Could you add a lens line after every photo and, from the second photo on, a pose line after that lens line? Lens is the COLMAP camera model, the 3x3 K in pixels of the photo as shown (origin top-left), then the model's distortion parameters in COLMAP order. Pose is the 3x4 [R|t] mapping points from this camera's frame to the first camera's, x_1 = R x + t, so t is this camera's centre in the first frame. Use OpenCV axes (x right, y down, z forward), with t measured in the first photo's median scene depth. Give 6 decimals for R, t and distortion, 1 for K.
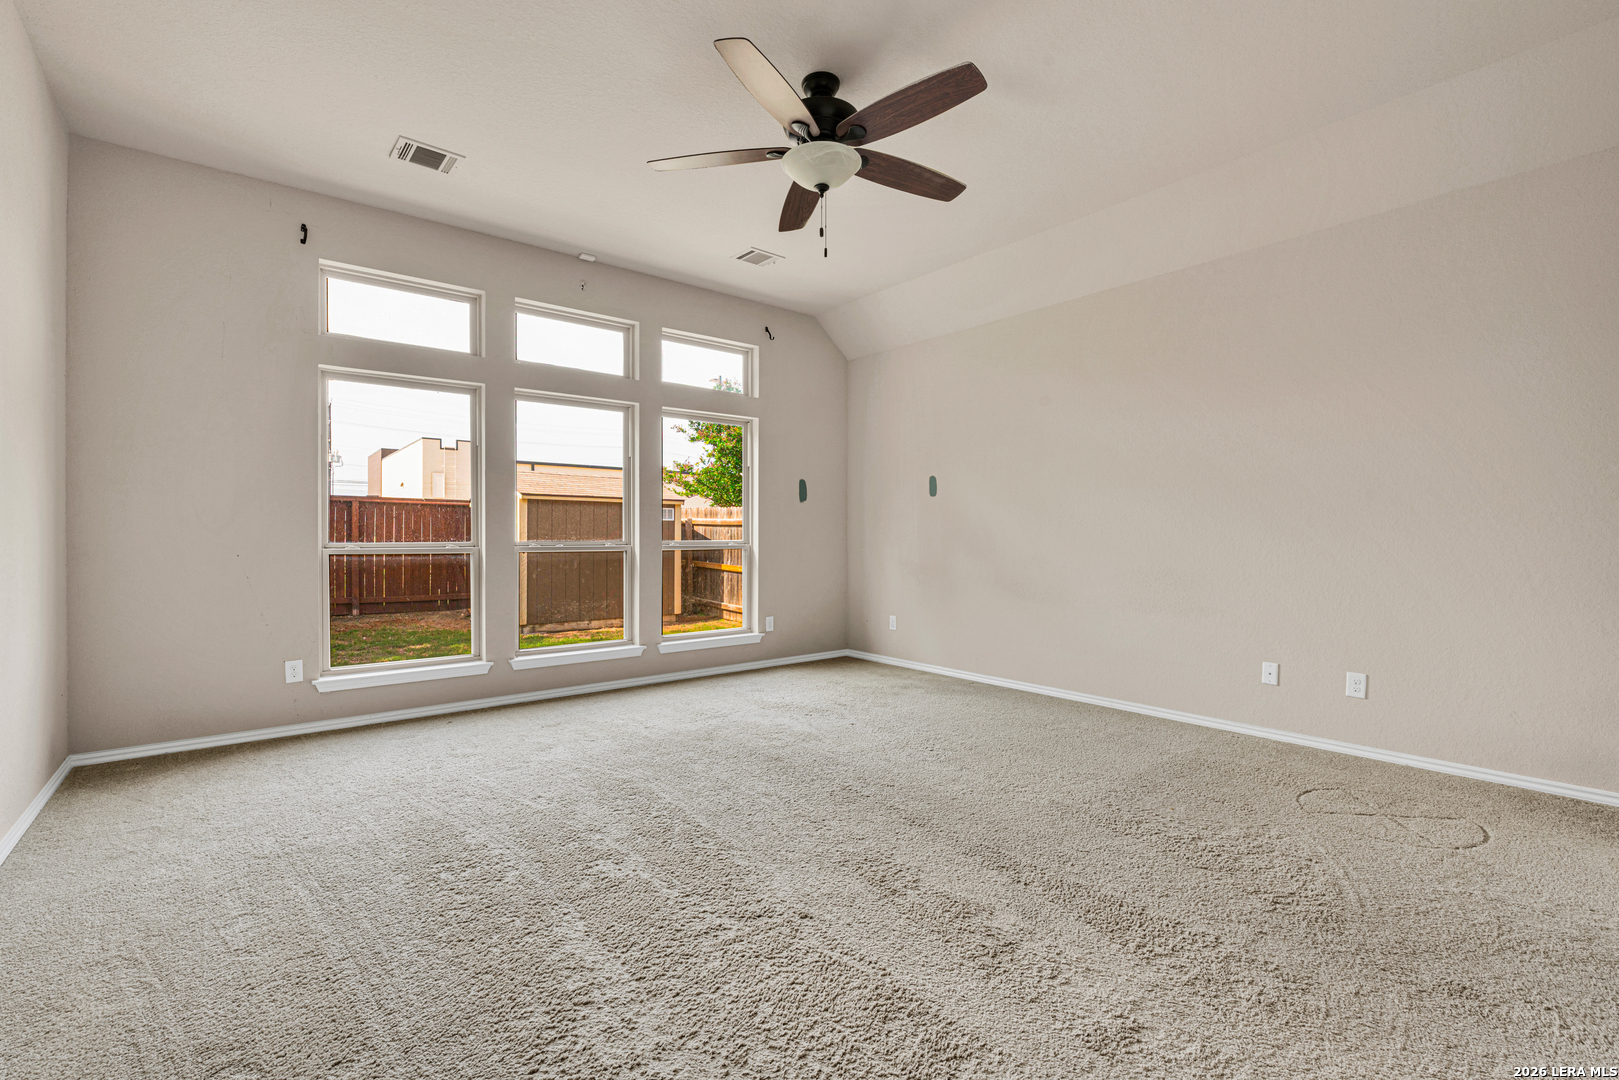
lens RADIAL K [[707.4, 0, 811.3], [0, 707.4, 541.7], [0, 0, 1]] dist [-0.010083, 0.000026]
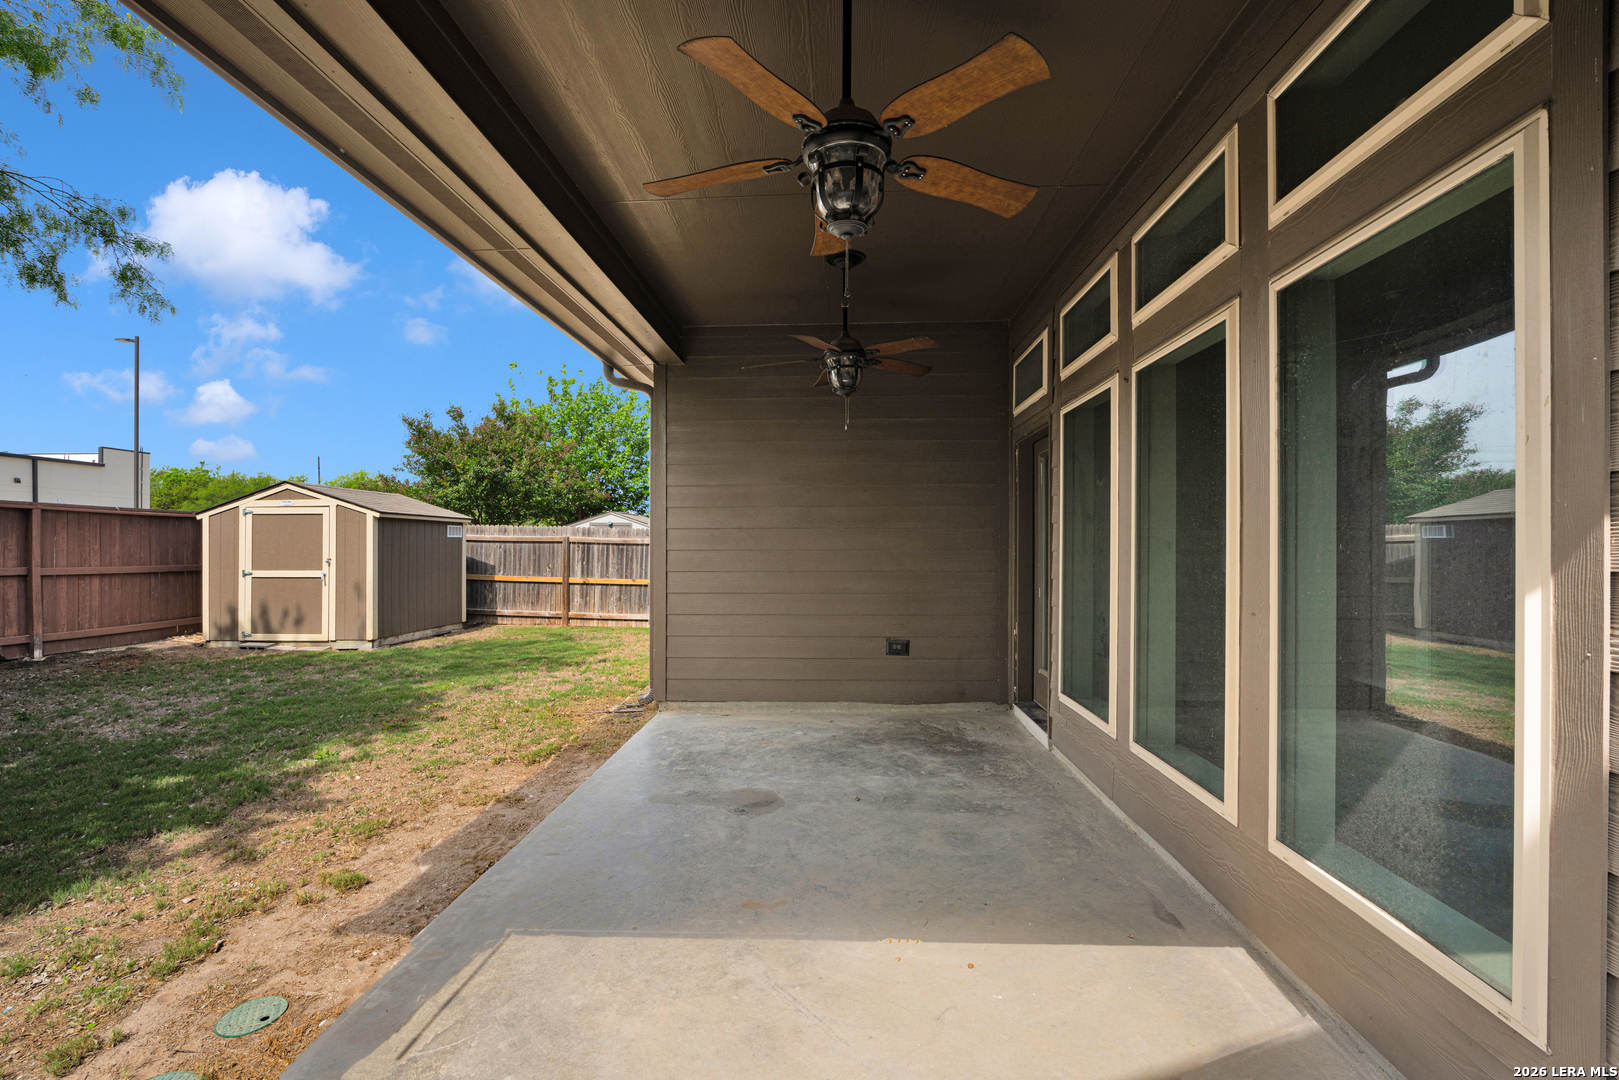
lens RADIAL K [[716.9, 0, 816.0], [0, 716.9, 542.8], [0, 0, 1]] dist [-0.007247, 0.001097]
pose [[0.671730, -0.000358, 0.740796, -0.636915], [0.004209, 0.999986, -0.003334, -0.015094], [-0.740784, 0.005357, 0.671722, -0.156180]]
